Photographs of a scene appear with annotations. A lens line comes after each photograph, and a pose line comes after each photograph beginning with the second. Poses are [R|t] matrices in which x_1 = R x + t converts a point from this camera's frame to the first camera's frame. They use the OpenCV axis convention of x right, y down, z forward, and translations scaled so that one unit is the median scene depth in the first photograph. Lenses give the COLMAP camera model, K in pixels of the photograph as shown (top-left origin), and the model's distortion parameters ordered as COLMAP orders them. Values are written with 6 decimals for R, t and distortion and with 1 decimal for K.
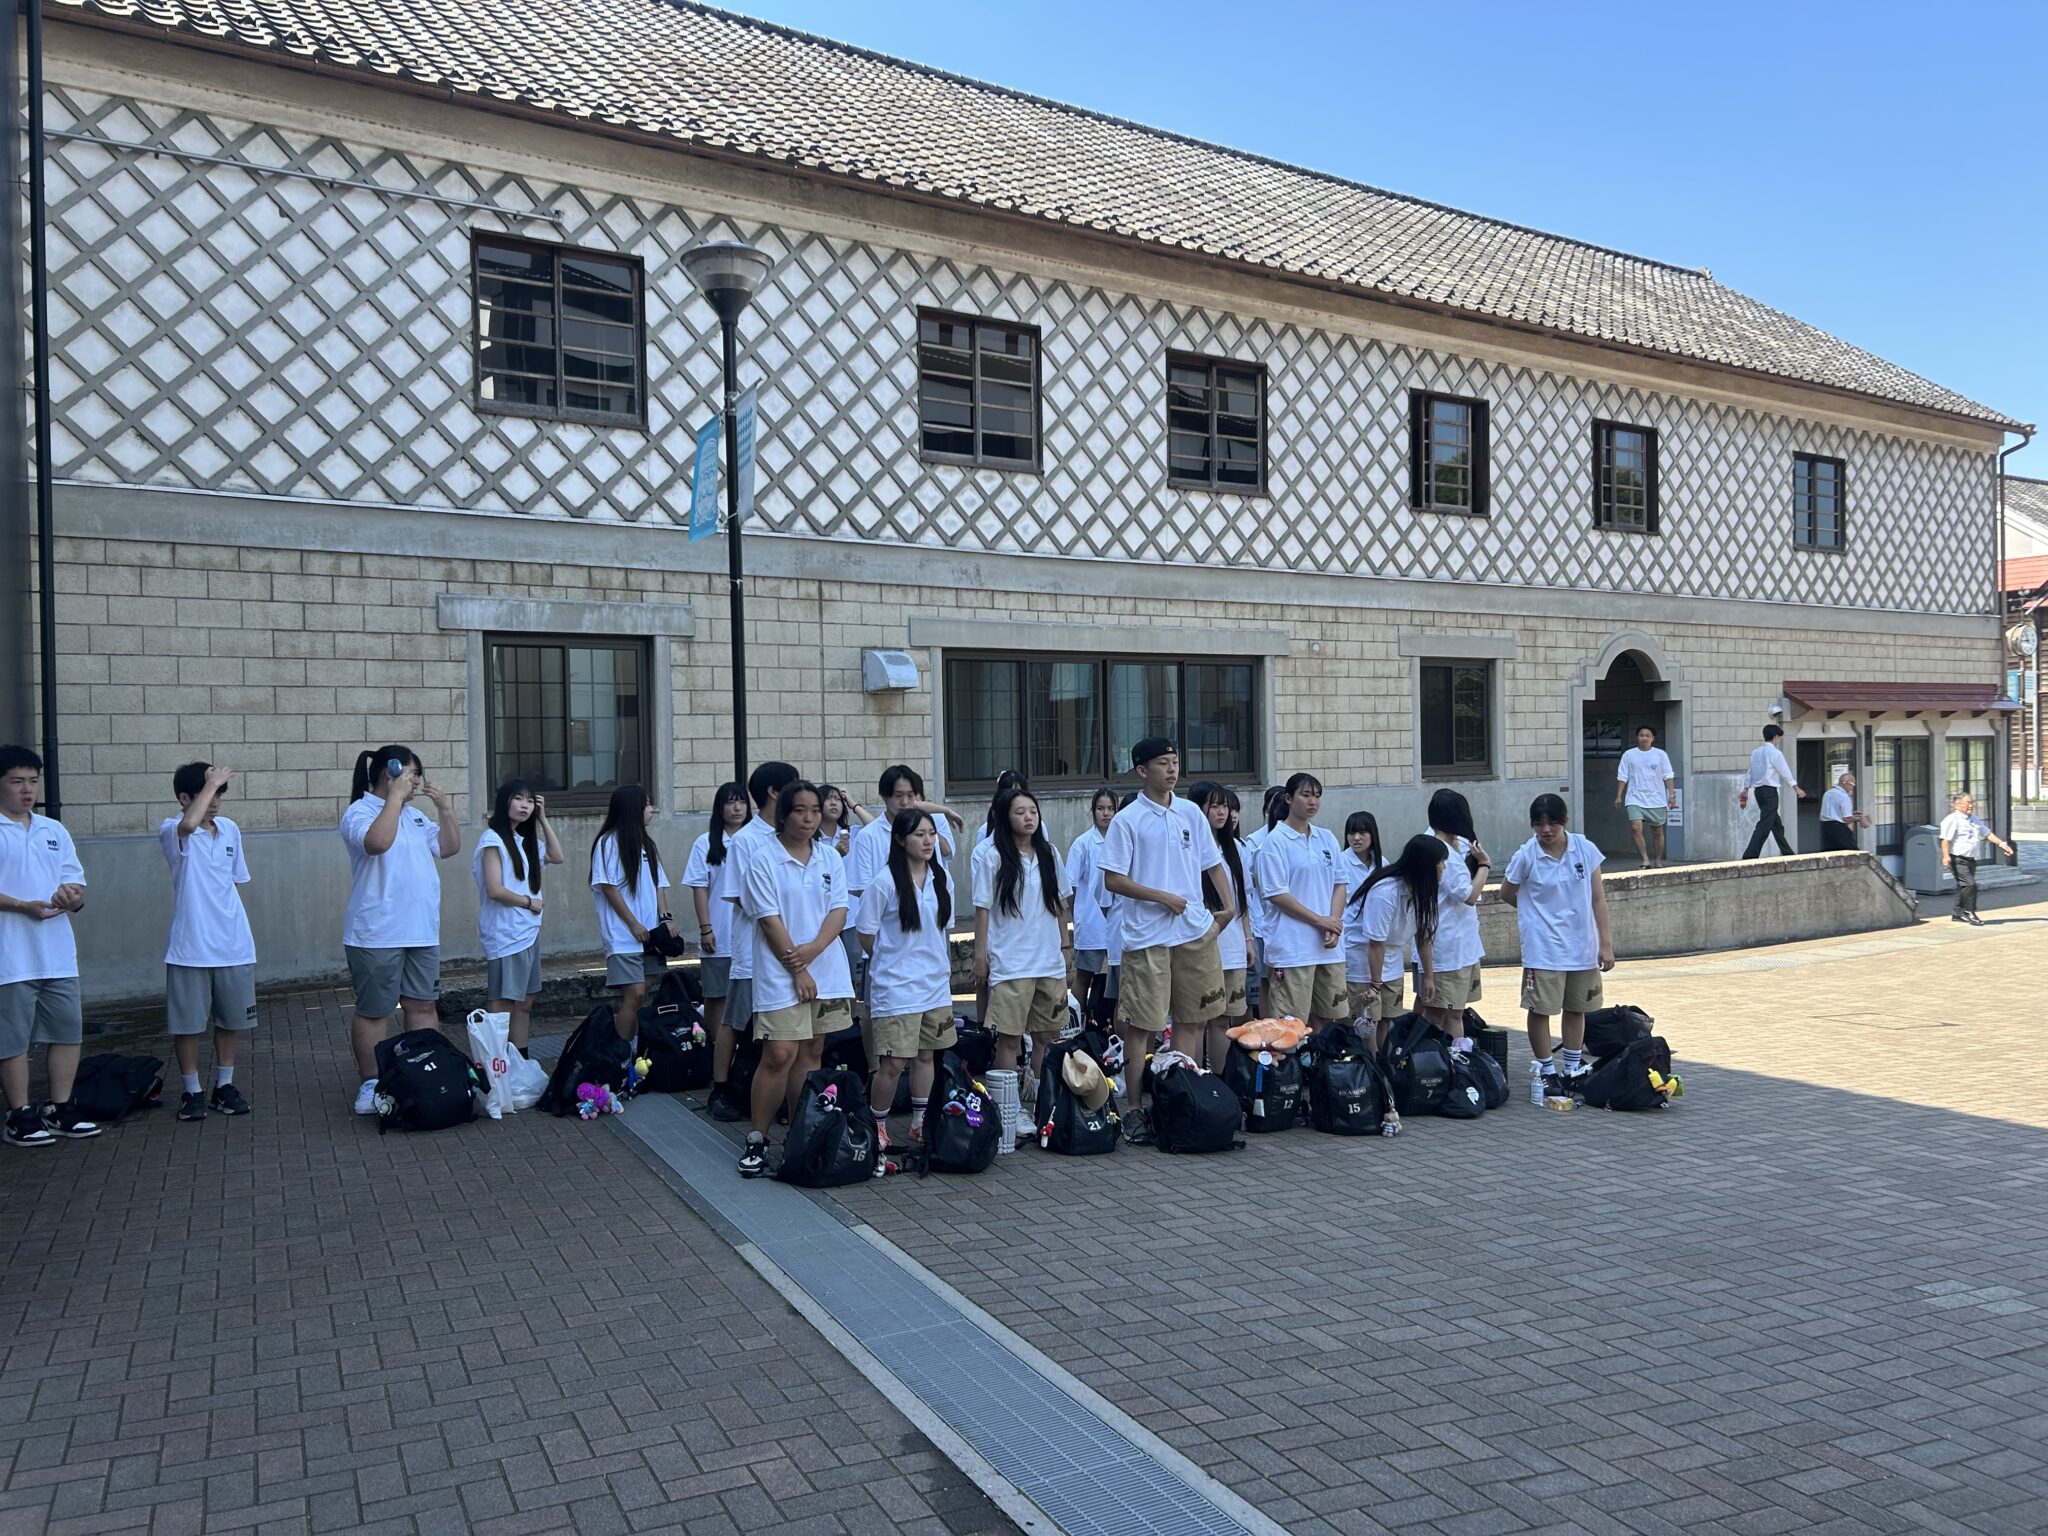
lens RADIAL K [[1570.7, 0, 1024.0], [0, 1570.7, 768.0], [0, 0, 1]] dist [0.072656, -0.080045]
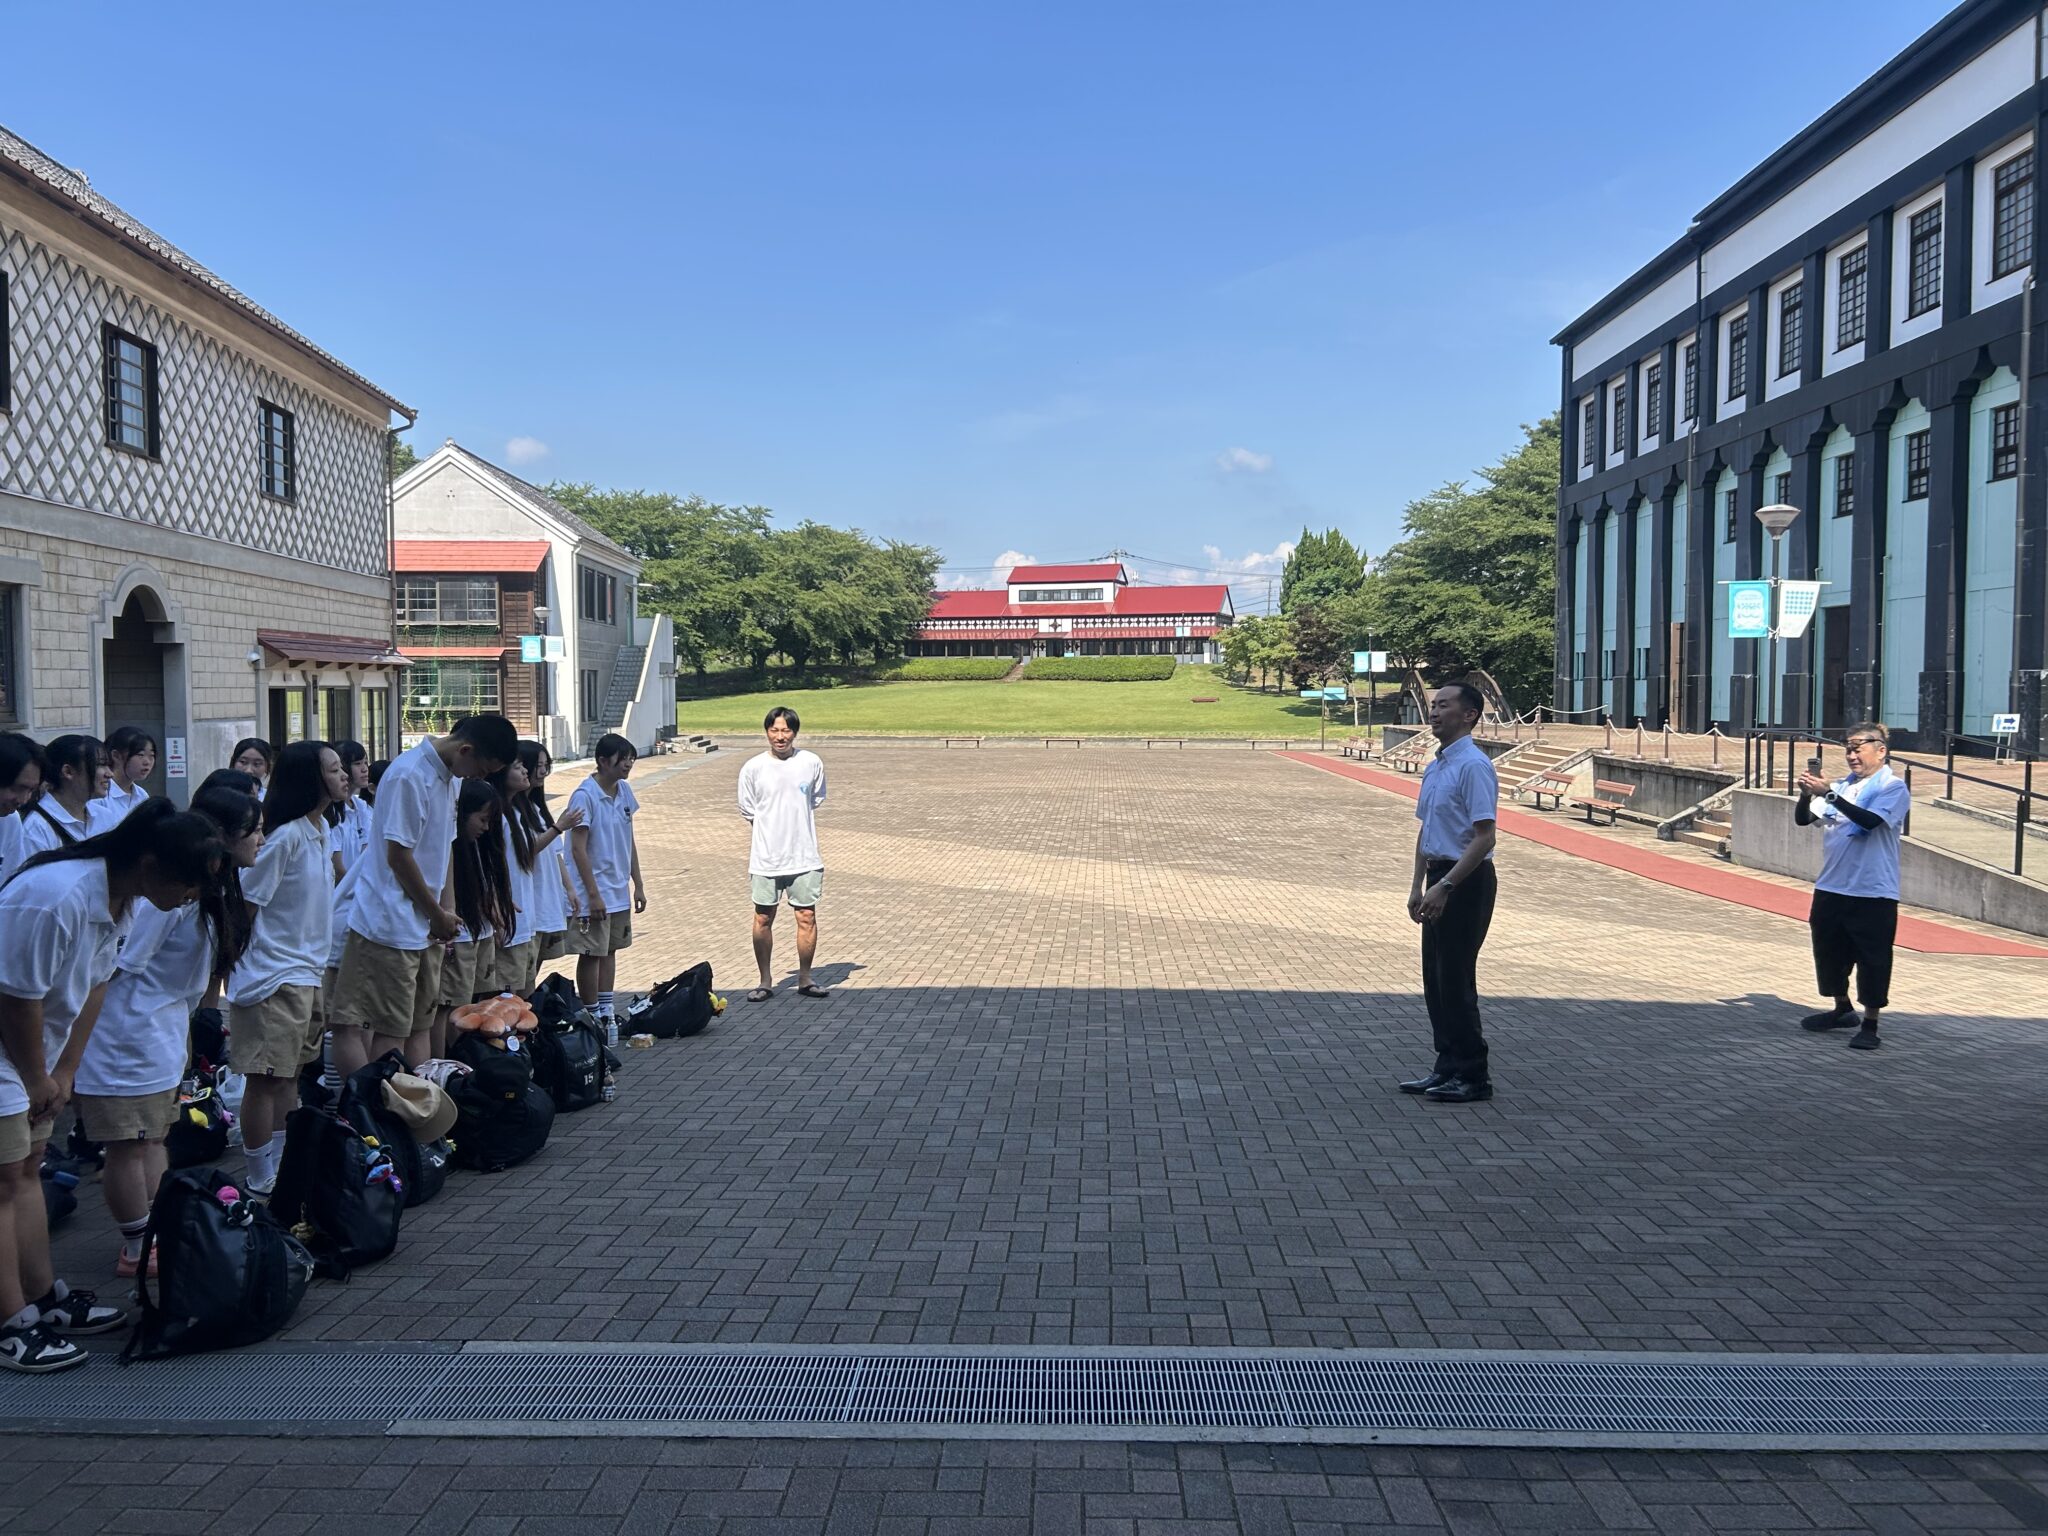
lens RADIAL K [[1542.5, 0, 1024.0], [0, 1542.5, 768.0], [0, 0, 1]] dist [0.064207, -0.076872]
pose [[0.466012, -0.027786, 0.884342, -0.589057], [-0.000227, 0.999503, 0.031524, 0.005993], [-0.884779, -0.014891, 0.465774, 0.441674]]
